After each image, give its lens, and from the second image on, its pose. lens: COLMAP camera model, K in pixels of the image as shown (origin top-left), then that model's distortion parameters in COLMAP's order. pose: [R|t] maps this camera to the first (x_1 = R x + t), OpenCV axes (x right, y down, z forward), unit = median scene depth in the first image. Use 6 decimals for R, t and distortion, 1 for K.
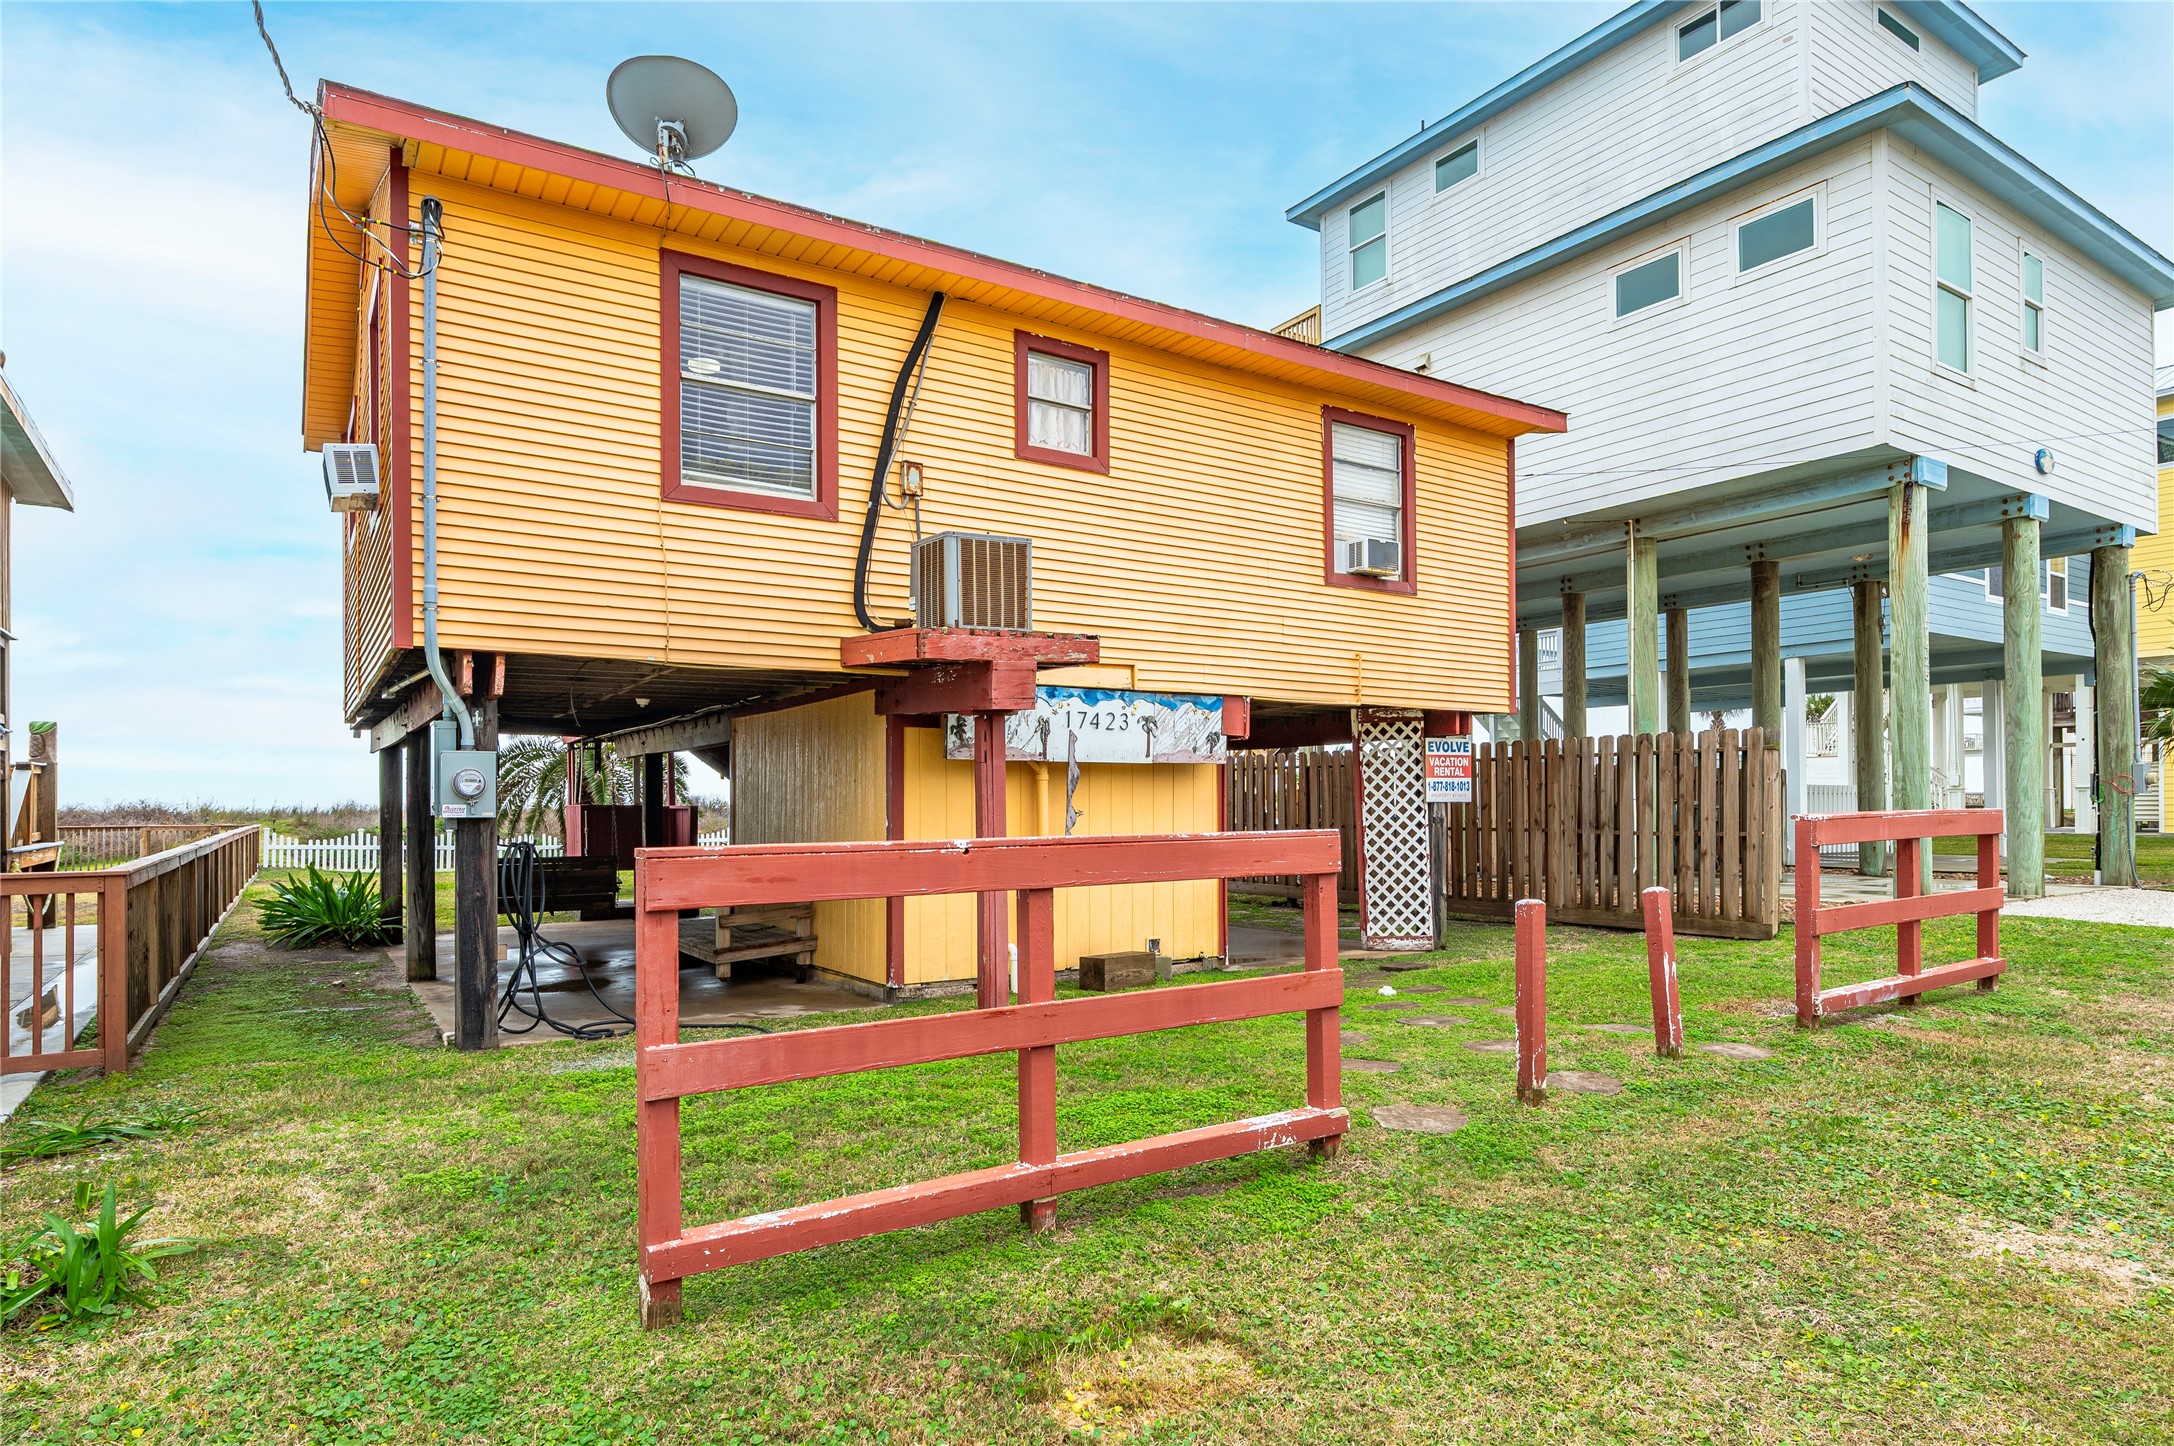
lens RADIAL K [[1231.8, 0, 1122.5], [0, 1231.8, 799.7], [0, 0, 1]] dist [-0.007670, -0.001380]
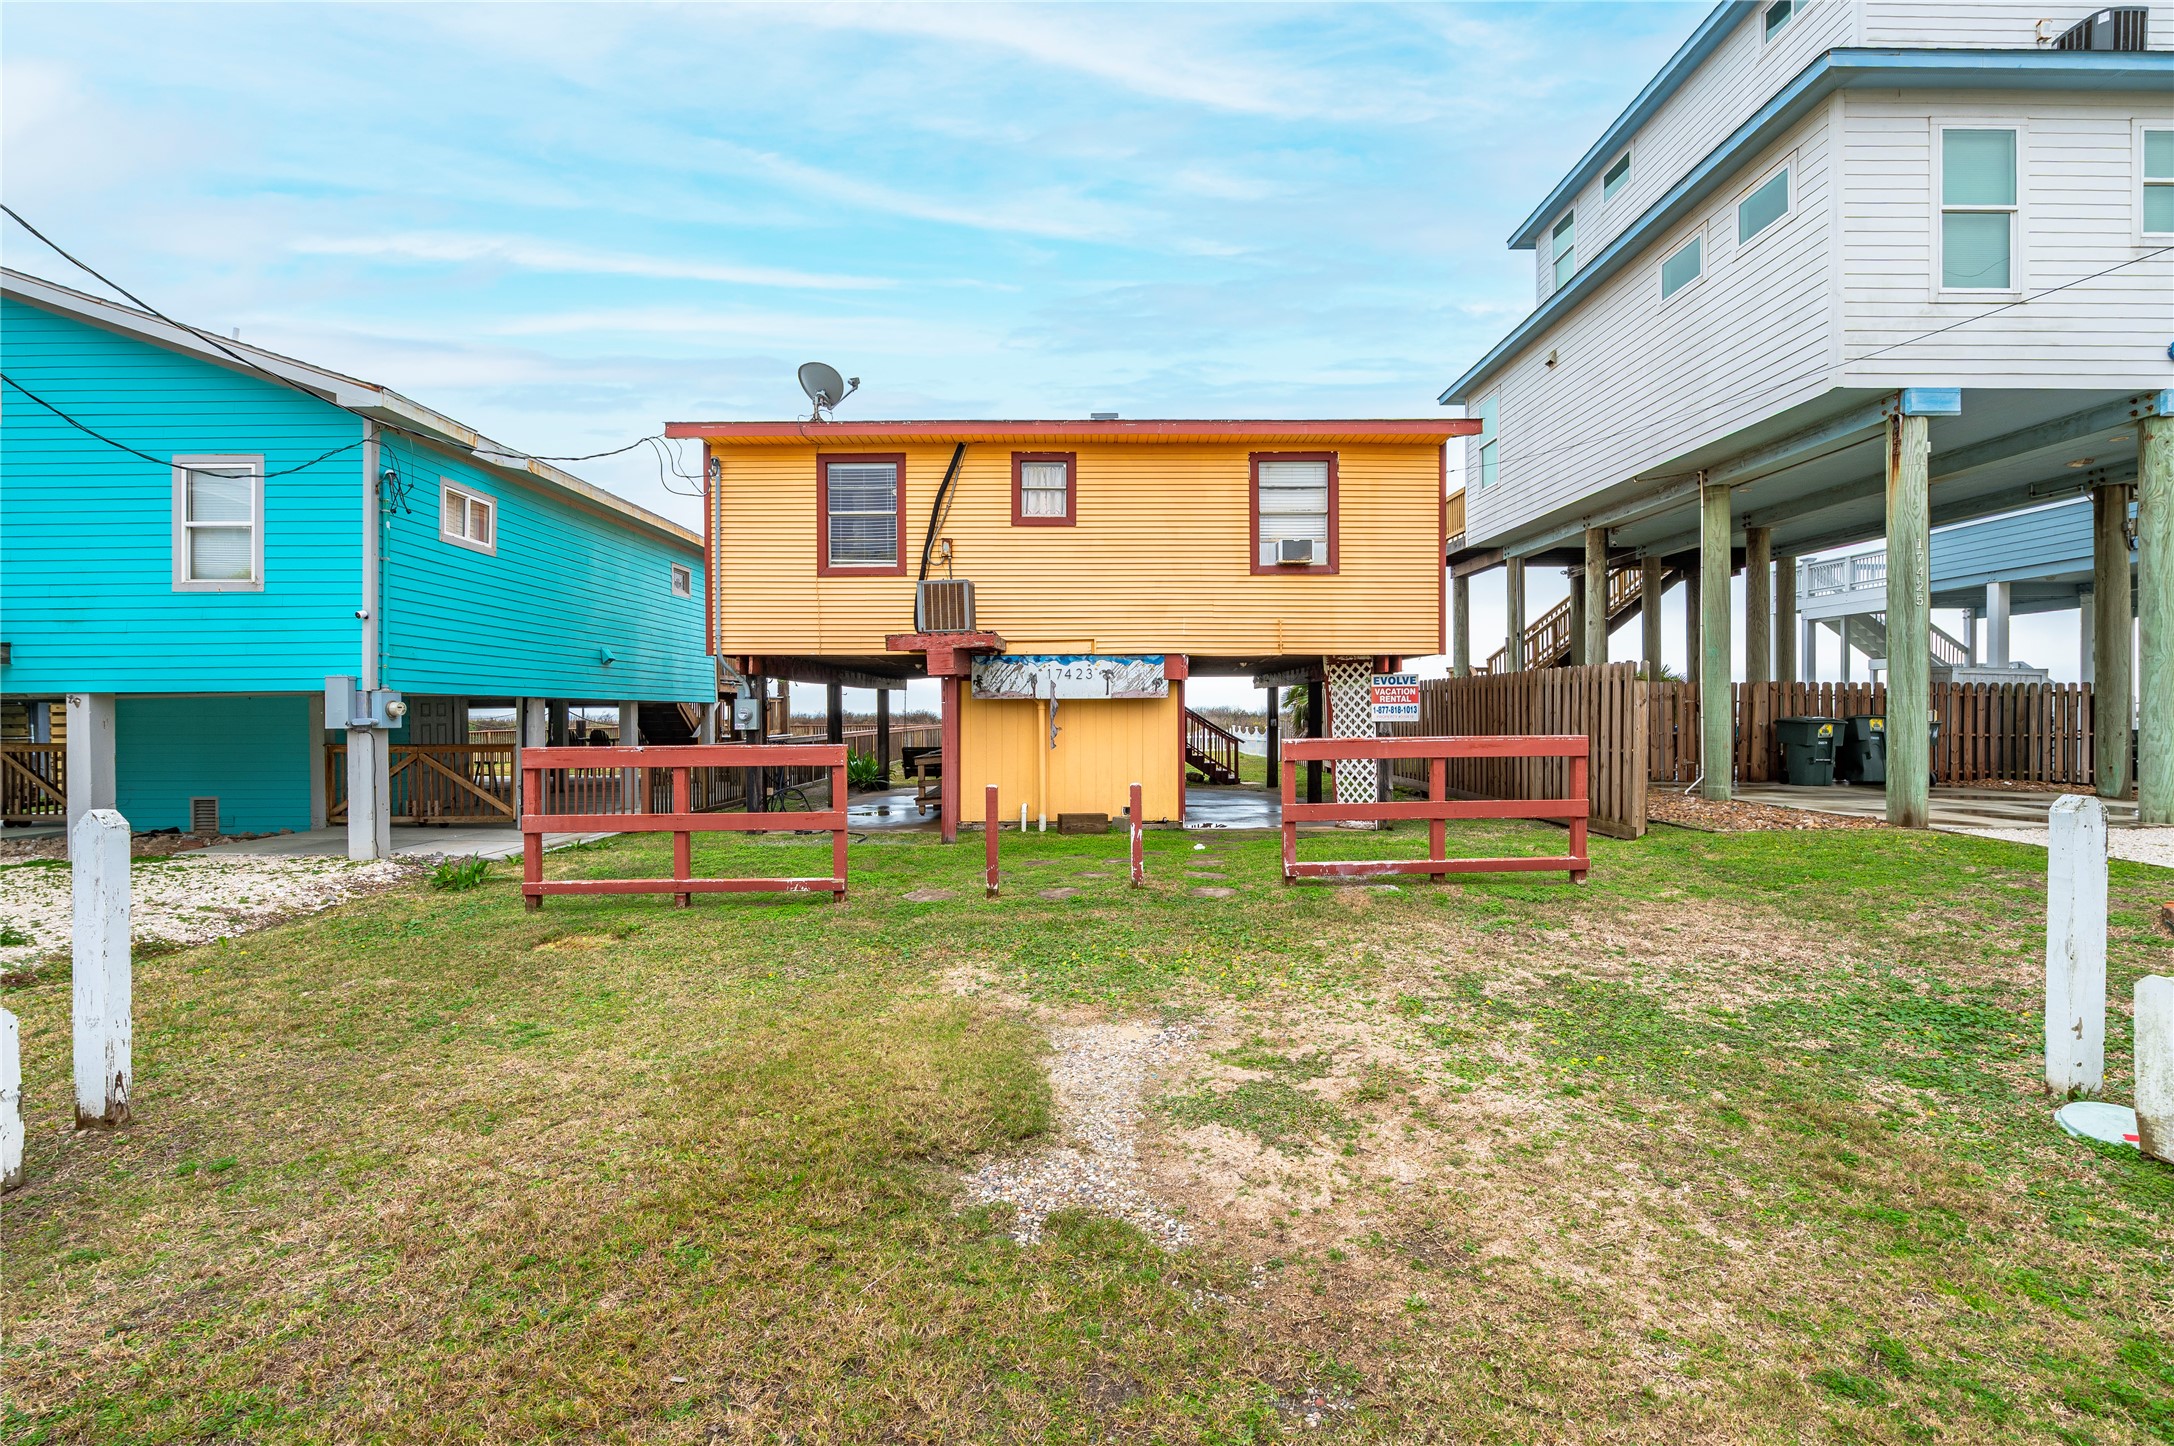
lens RADIAL K [[924.9, 0, 1094.3], [0, 924.9, 717.2], [0, 0, 1]] dist [-0.005365, -0.000378]
pose [[0.834988, 0.005092, -0.550244, 0.690020], [0.002177, 0.999919, 0.012557, -0.020423], [0.550264, -0.011683, 0.834909, -0.035025]]
